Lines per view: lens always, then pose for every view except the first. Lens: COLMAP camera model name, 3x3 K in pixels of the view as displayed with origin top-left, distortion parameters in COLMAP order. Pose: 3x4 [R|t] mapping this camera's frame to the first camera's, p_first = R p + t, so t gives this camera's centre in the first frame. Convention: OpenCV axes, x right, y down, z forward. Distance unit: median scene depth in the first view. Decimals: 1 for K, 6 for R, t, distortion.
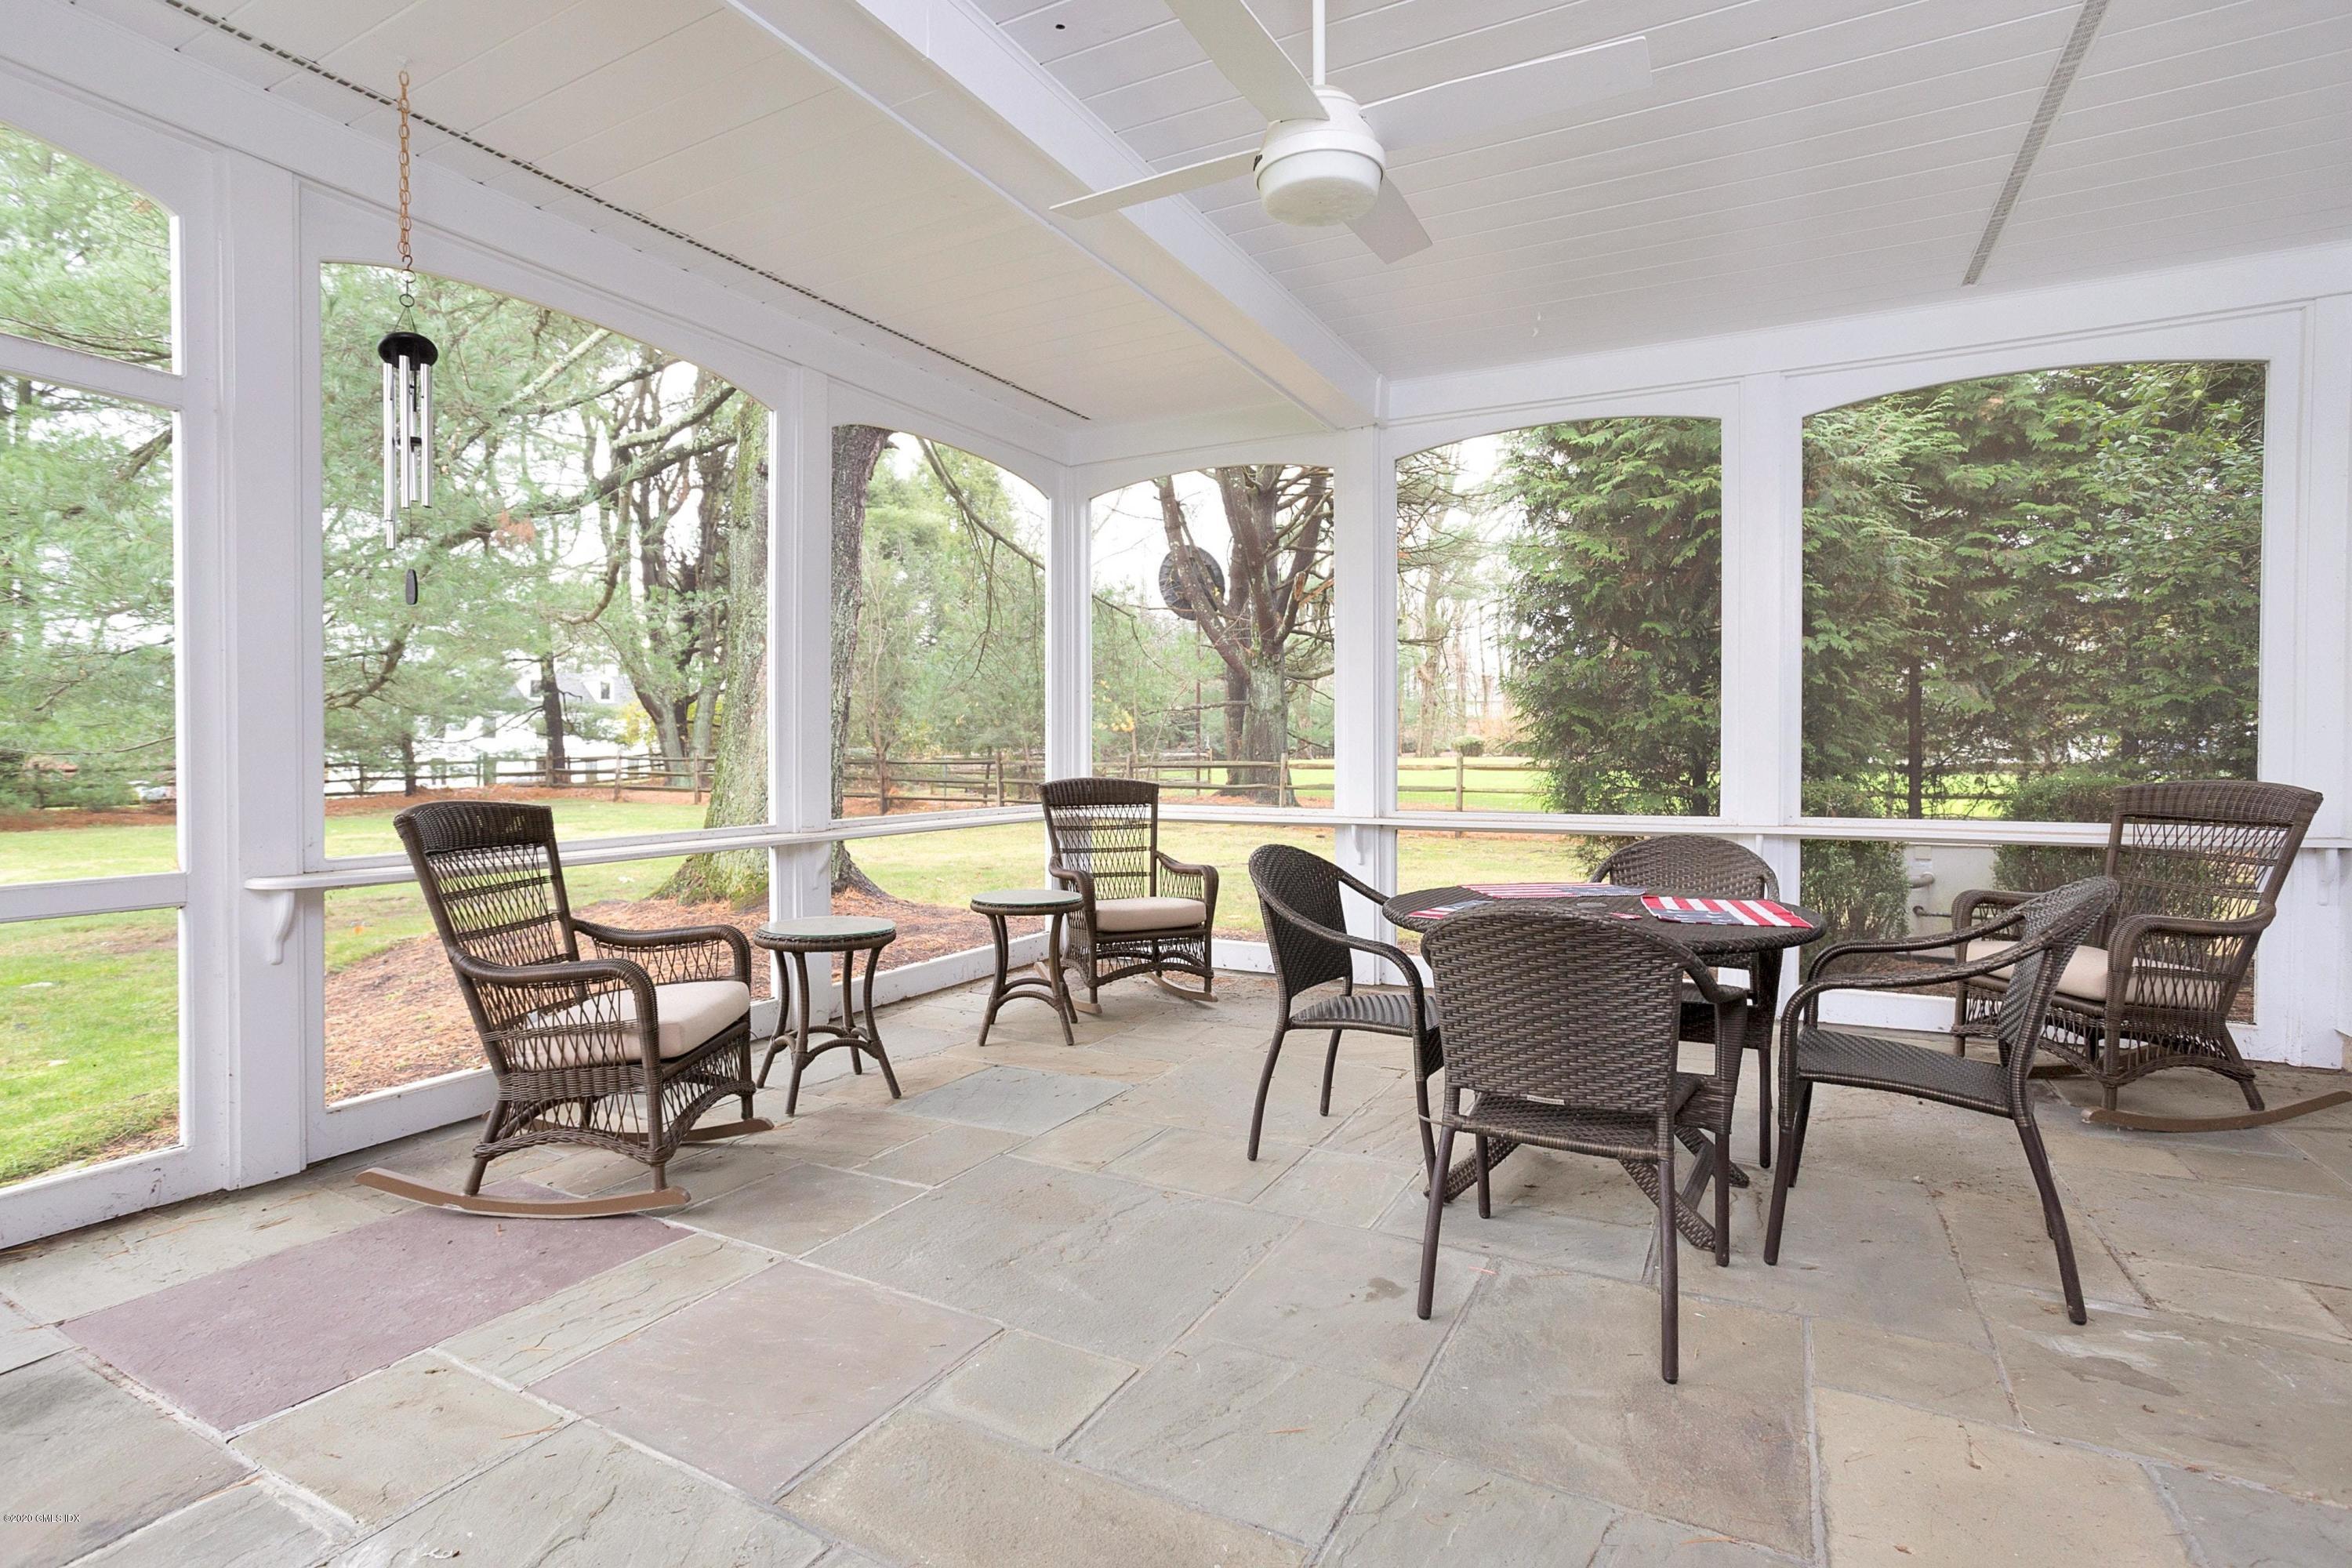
lens RADIAL K [[1135.0, 0, 1165.6], [0, 1135.0, 767.5], [0, 0, 1]] dist [-0.005590, 0.000933]
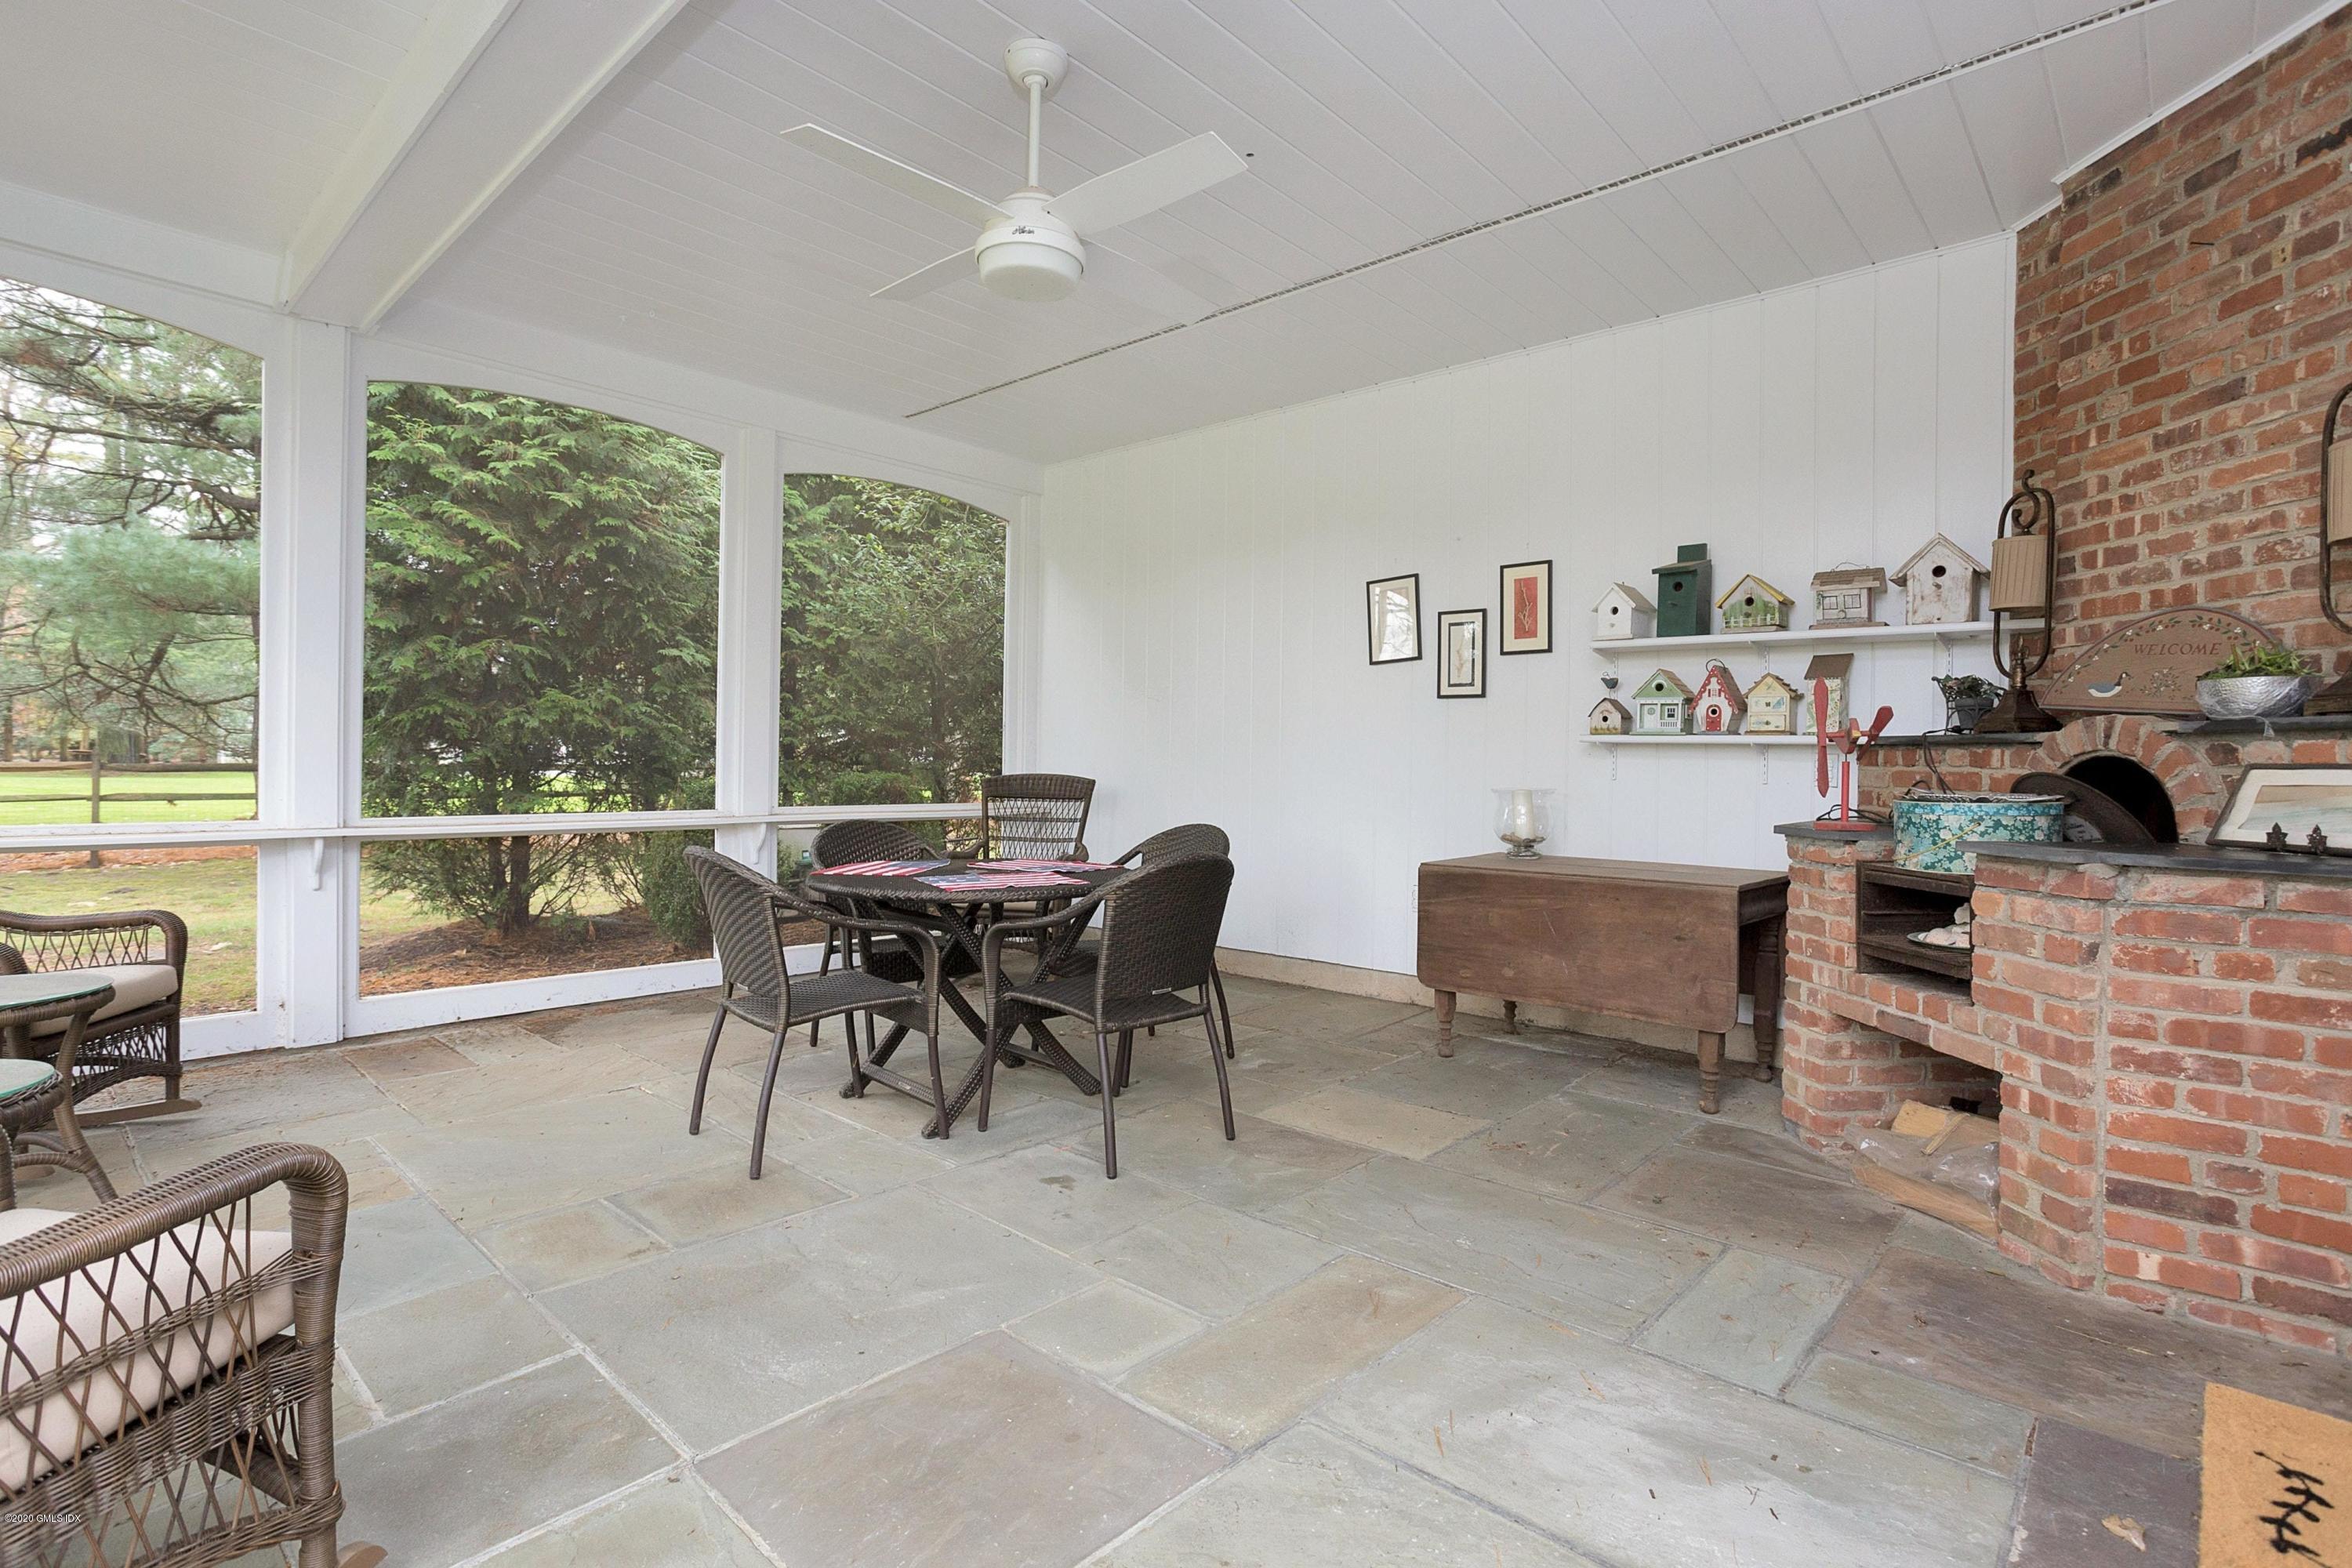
lens RADIAL K [[1135.0, 0, 1168.4], [0, 1135.0, 783.8], [0, 0, 1]] dist [-0.005590, 0.000933]
pose [[0.245580, -0.010261, 0.969322, -0.966307], [-0.005047, 0.999917, 0.011863, 0.004412], [-0.969363, -0.007806, 0.245507, 0.562114]]
